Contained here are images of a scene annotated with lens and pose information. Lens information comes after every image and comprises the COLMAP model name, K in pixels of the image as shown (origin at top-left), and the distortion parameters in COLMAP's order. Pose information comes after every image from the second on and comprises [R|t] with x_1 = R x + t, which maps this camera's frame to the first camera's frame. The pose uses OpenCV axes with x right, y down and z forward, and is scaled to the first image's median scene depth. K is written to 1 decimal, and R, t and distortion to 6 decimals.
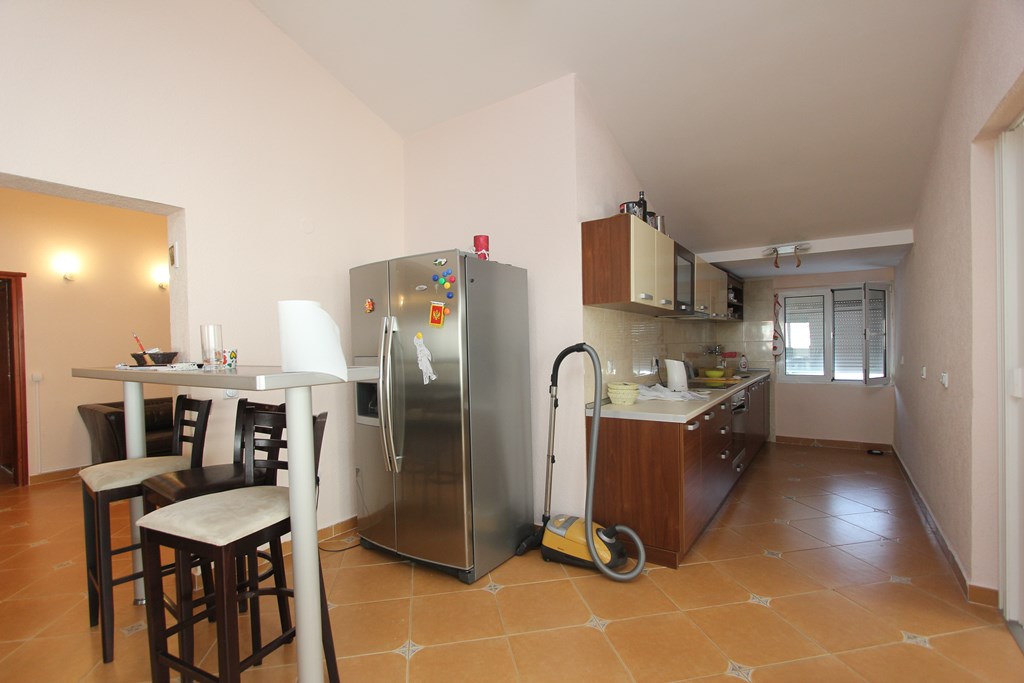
lens RADIAL K [[474.0, 0, 513.0], [0, 474.0, 346.1], [0, 0, 1]] dist [-0.011261, 0.000182]
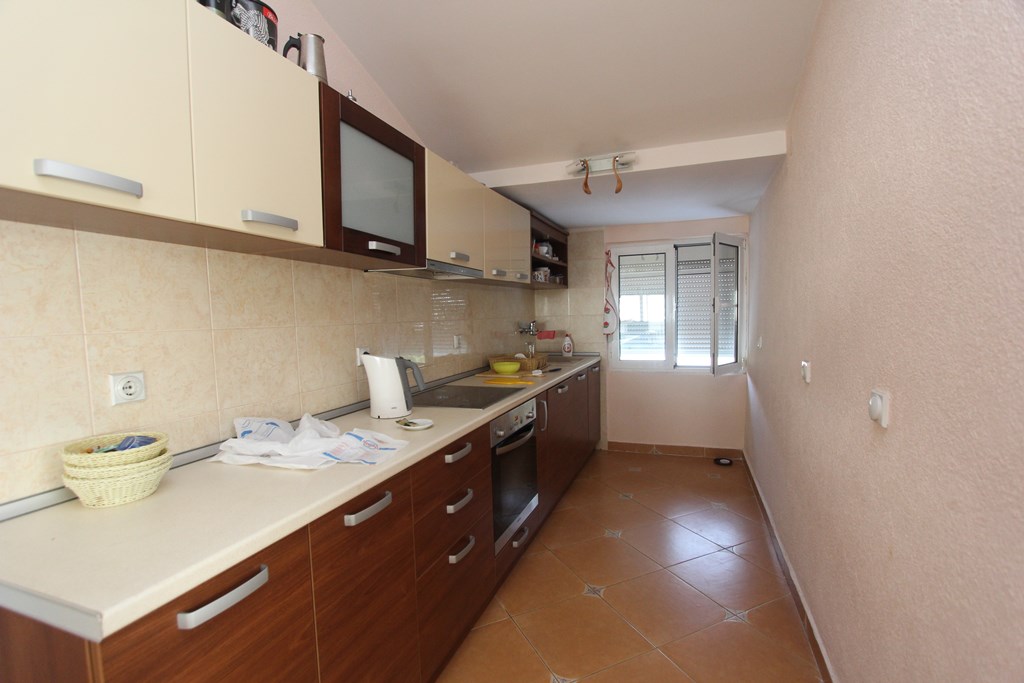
lens RADIAL K [[474.0, 0, 512.6], [0, 474.0, 342.9], [0, 0, 1]] dist [-0.011261, 0.000182]
pose [[0.970844, -0.020005, 0.238875, 0.252990], [0.008206, 0.998701, 0.050287, -0.005958], [-0.239571, -0.046861, 0.969747, 0.340034]]
